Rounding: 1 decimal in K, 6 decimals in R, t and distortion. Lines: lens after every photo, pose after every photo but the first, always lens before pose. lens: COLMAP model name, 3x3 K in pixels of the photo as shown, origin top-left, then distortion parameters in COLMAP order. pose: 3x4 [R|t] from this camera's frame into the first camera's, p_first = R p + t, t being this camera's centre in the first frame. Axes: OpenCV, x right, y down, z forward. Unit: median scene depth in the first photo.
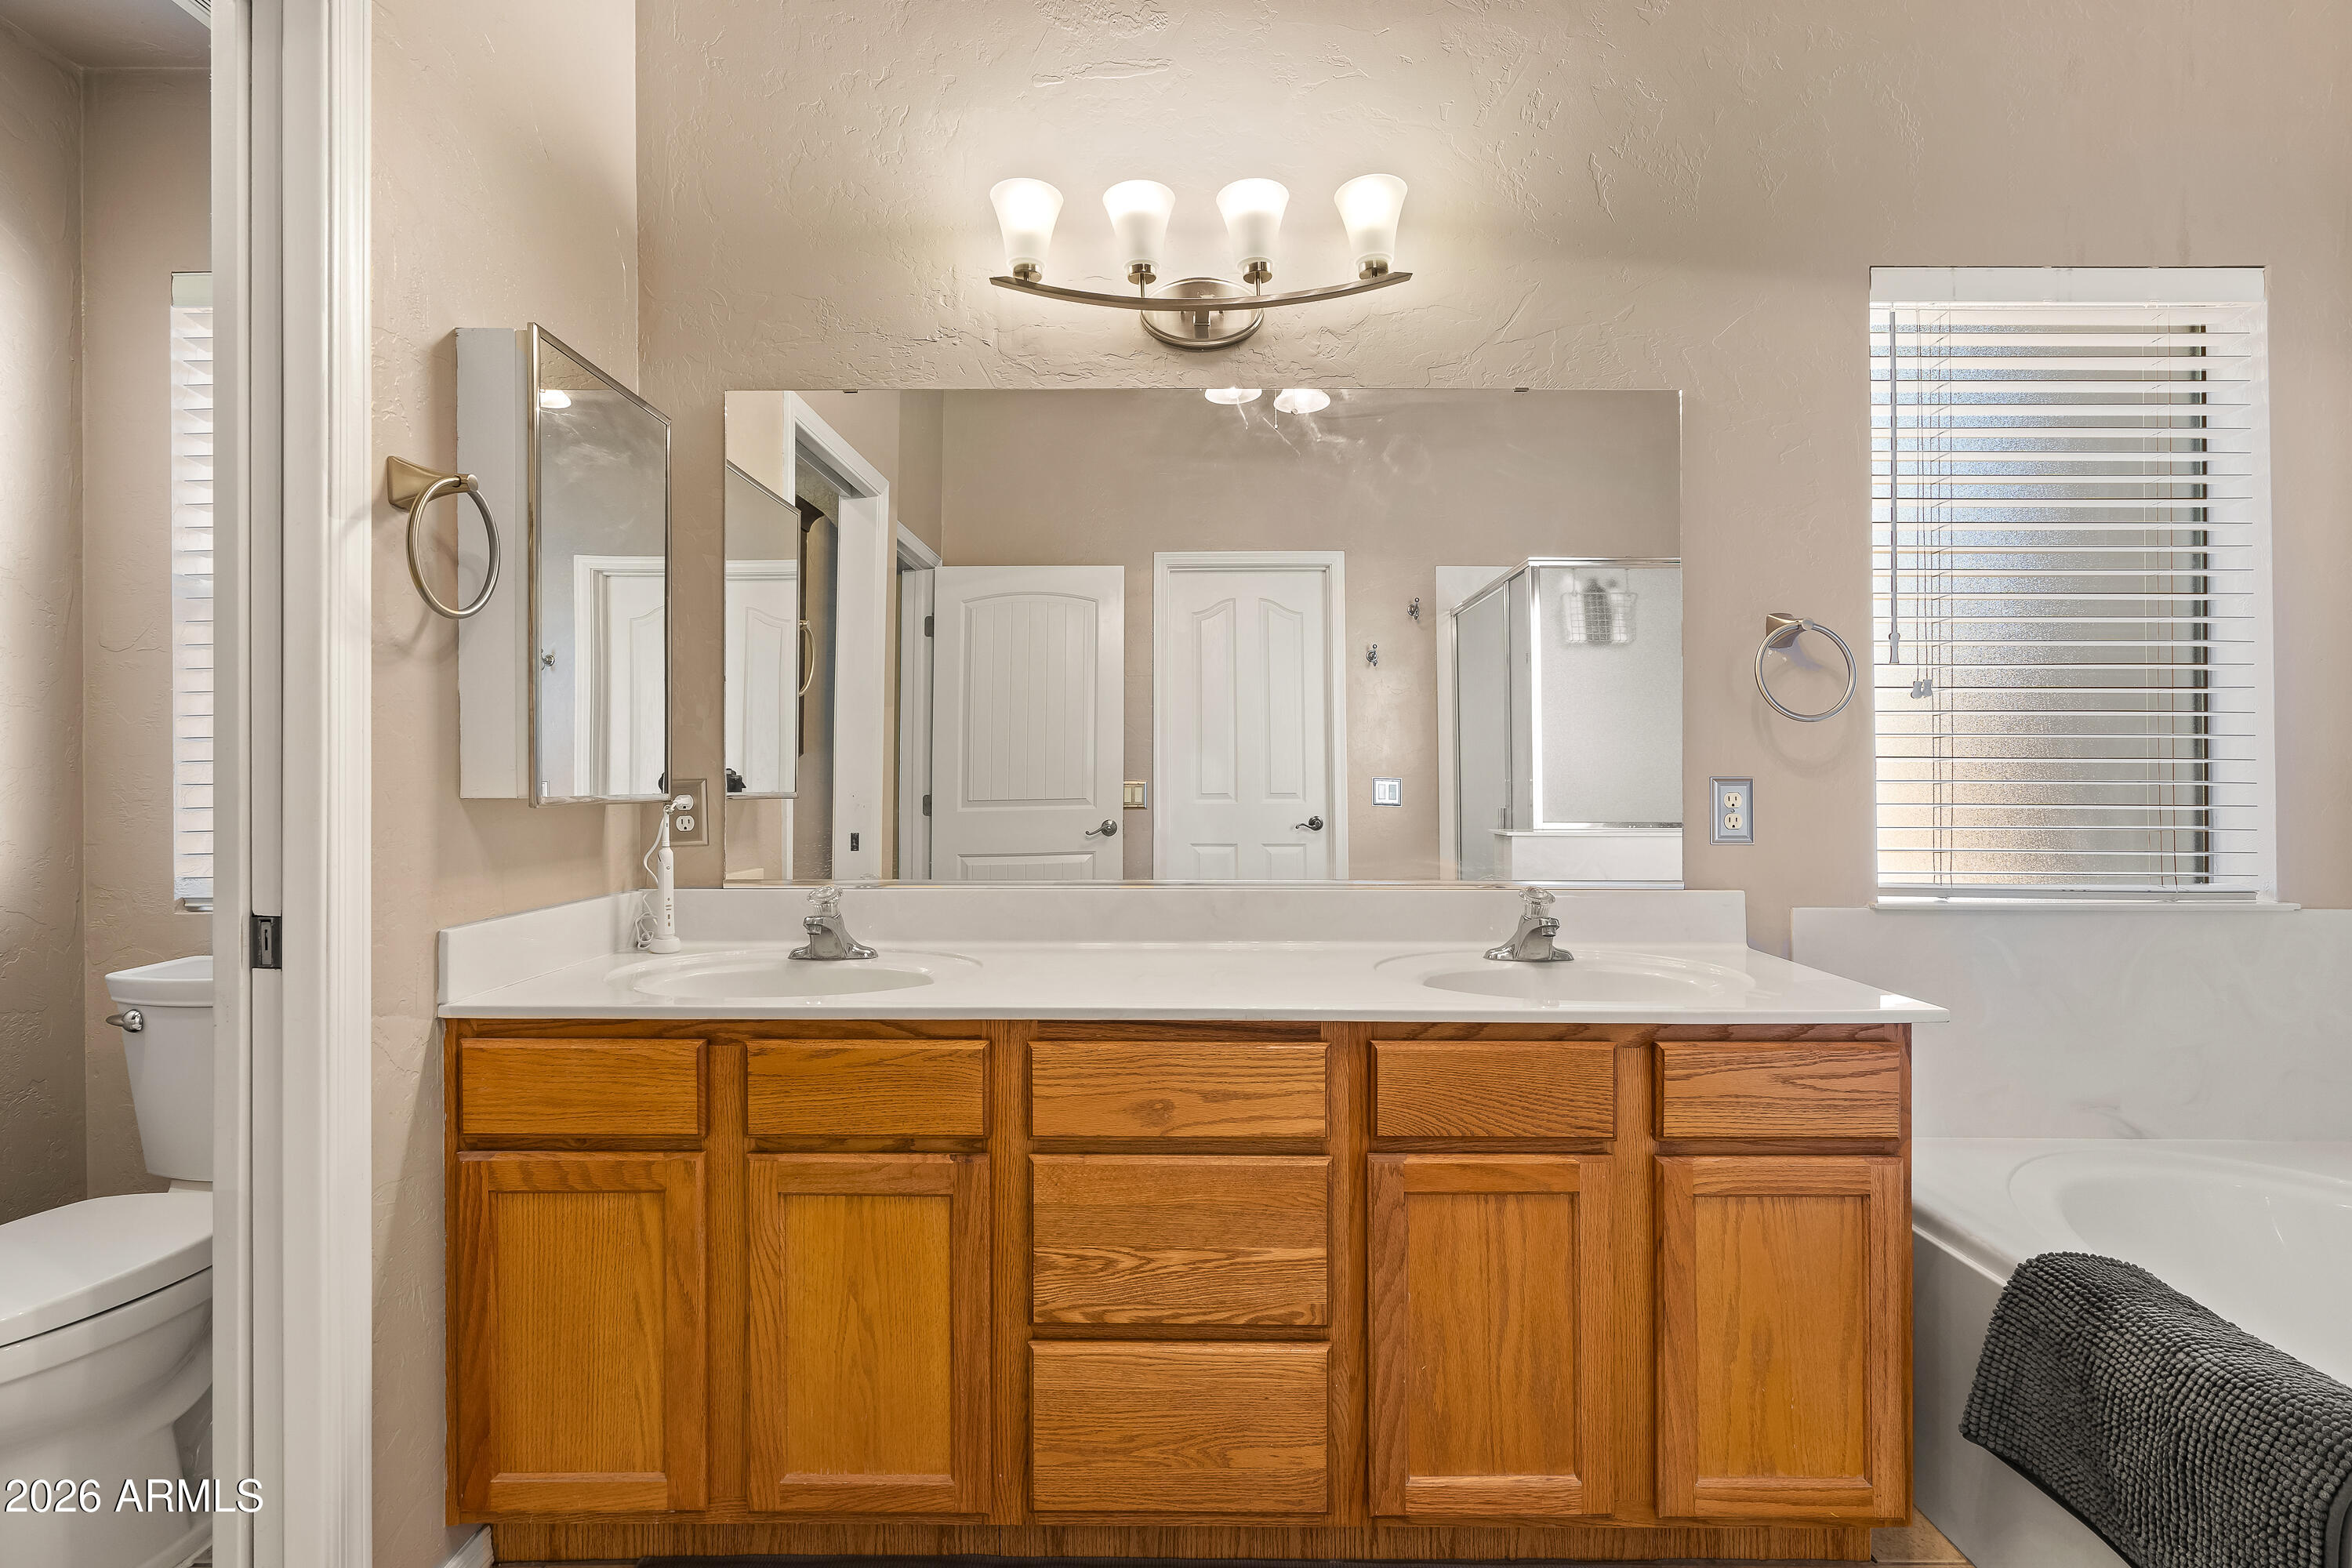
lens RADIAL K [[1110.4, 0, 1180.9], [0, 1110.4, 778.6], [0, 0, 1]] dist [-0.003806, 0.000404]
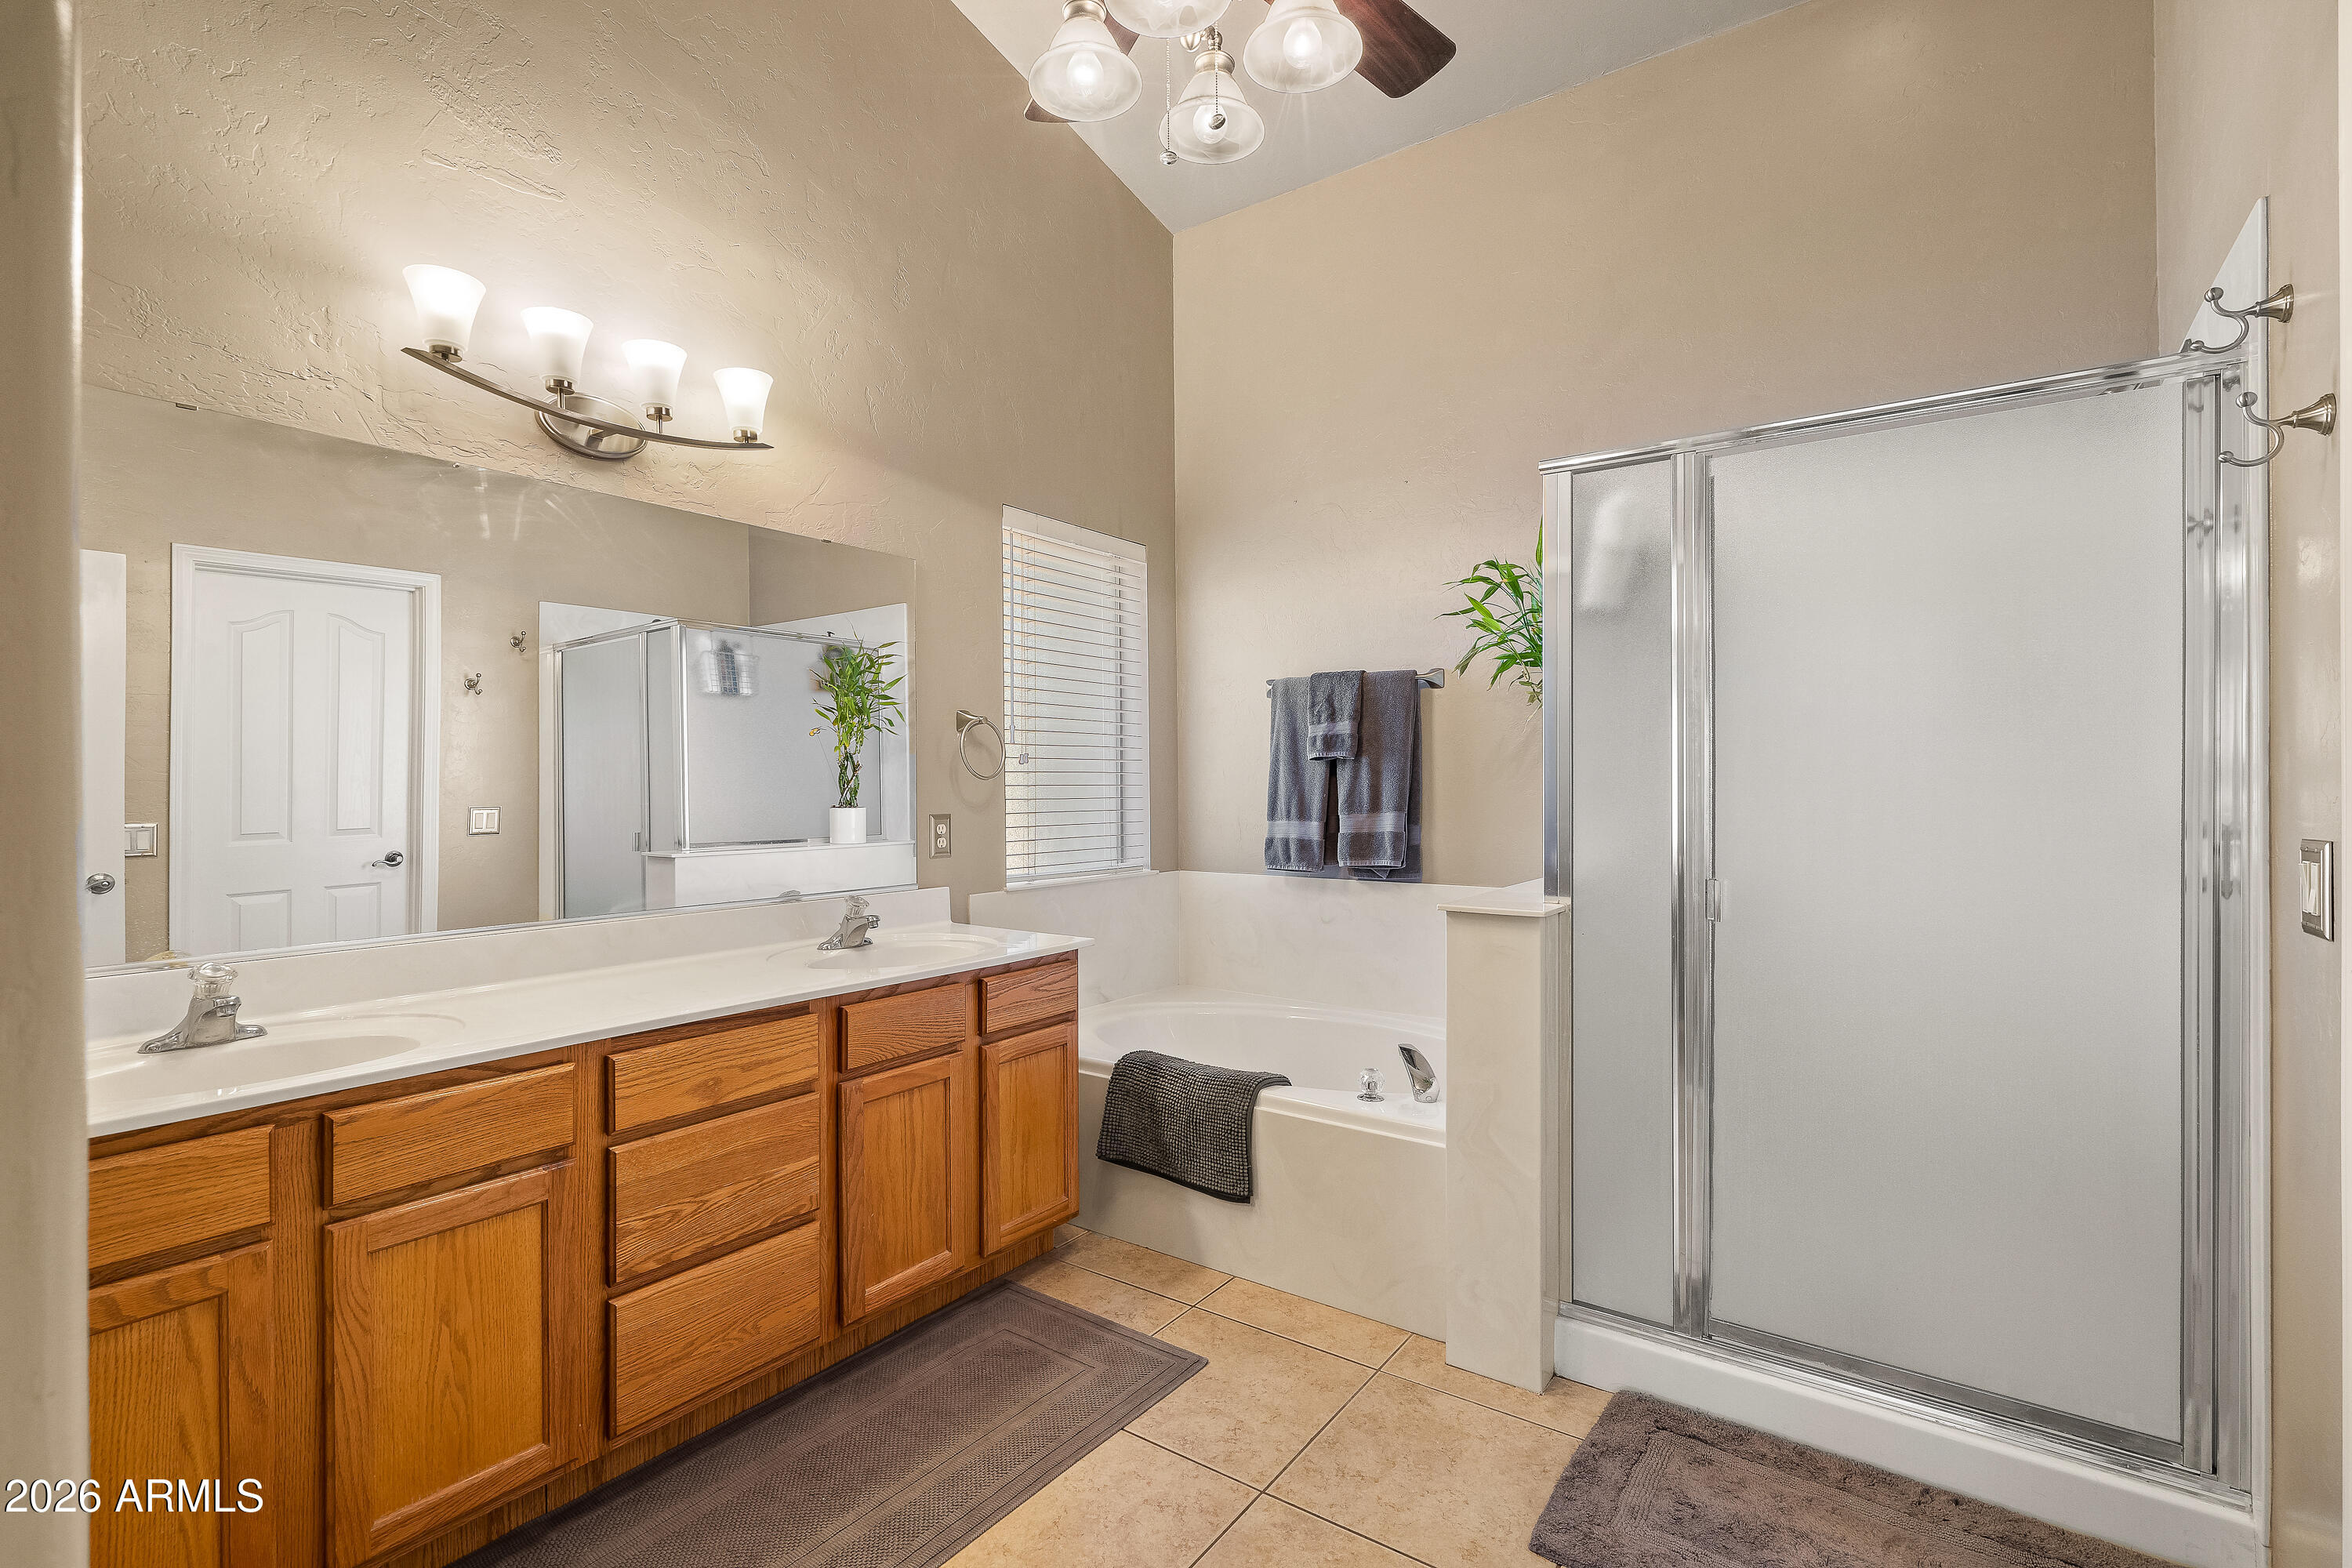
lens RADIAL K [[1110.4, 0, 1180.9], [0, 1110.4, 778.6], [0, 0, 1]] dist [-0.003806, 0.000404]
pose [[0.569122, -0.001978, 0.822251, -0.782750], [0.003219, 0.999995, 0.000178, -0.067163], [-0.822247, 0.002545, 0.569125, -0.215903]]
